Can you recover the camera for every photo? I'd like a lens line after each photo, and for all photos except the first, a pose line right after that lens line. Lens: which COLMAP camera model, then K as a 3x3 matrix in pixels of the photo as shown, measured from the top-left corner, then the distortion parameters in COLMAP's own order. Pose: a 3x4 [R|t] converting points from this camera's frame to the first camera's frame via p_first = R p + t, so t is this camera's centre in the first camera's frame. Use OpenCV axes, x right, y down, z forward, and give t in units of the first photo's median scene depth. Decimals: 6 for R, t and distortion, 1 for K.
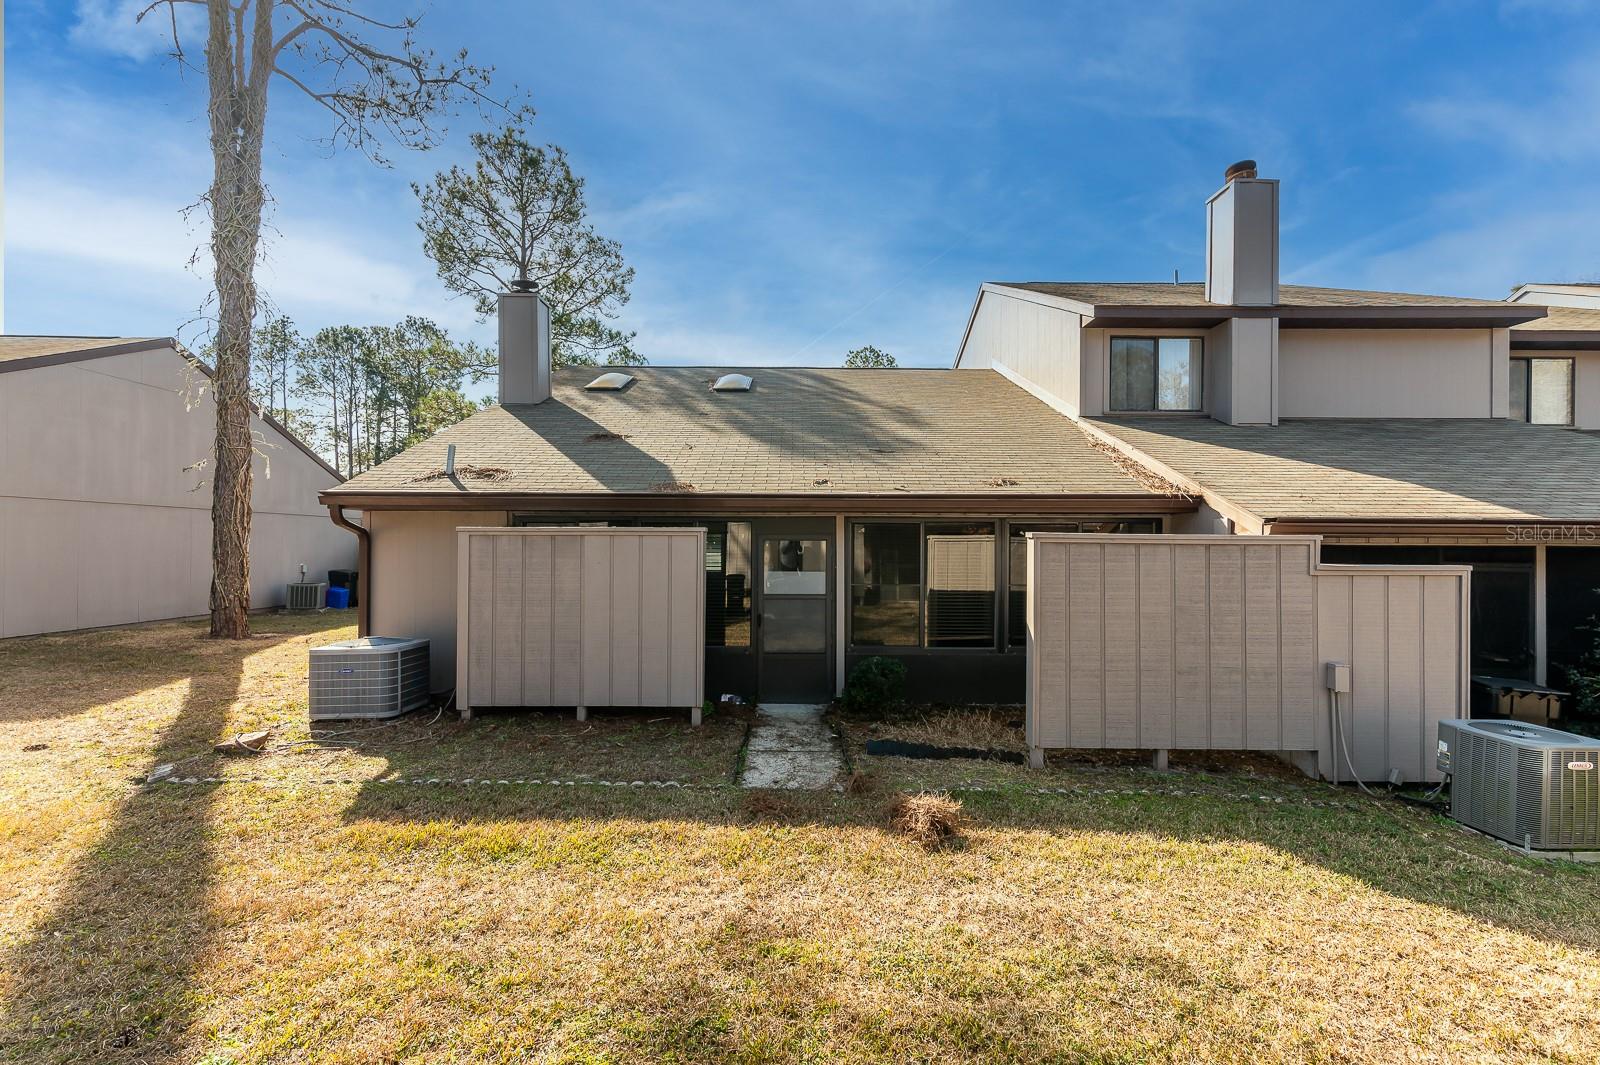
lens RADIAL K [[723.6, 0, 810.6], [0, 723.6, 536.9], [0, 0, 1]] dist [0.015189, -0.000110]
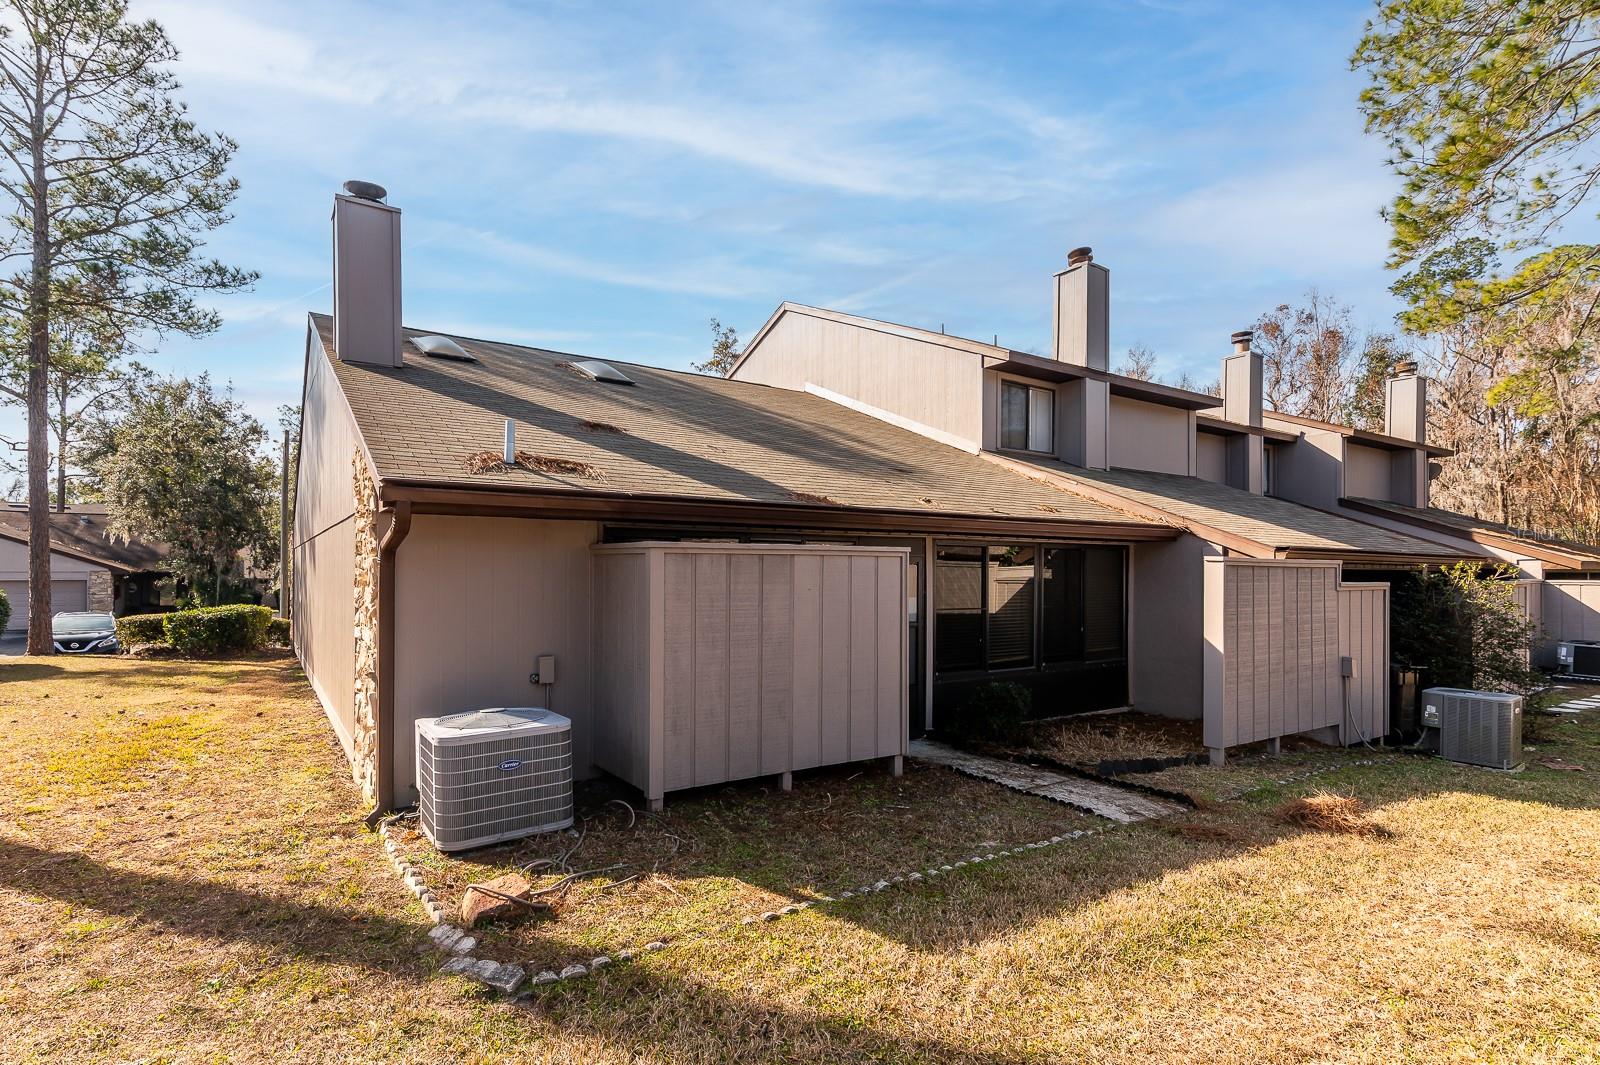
lens RADIAL K [[767.7, 0, 799.9], [0, 767.7, 565.0], [0, 0, 1]] dist [0.011138, 0.000030]
pose [[0.848976, 0.003761, 0.528419, -0.749774], [-0.004746, 0.999989, 0.000508, 0.008321], [-0.528411, -0.002940, 0.848984, 0.287052]]
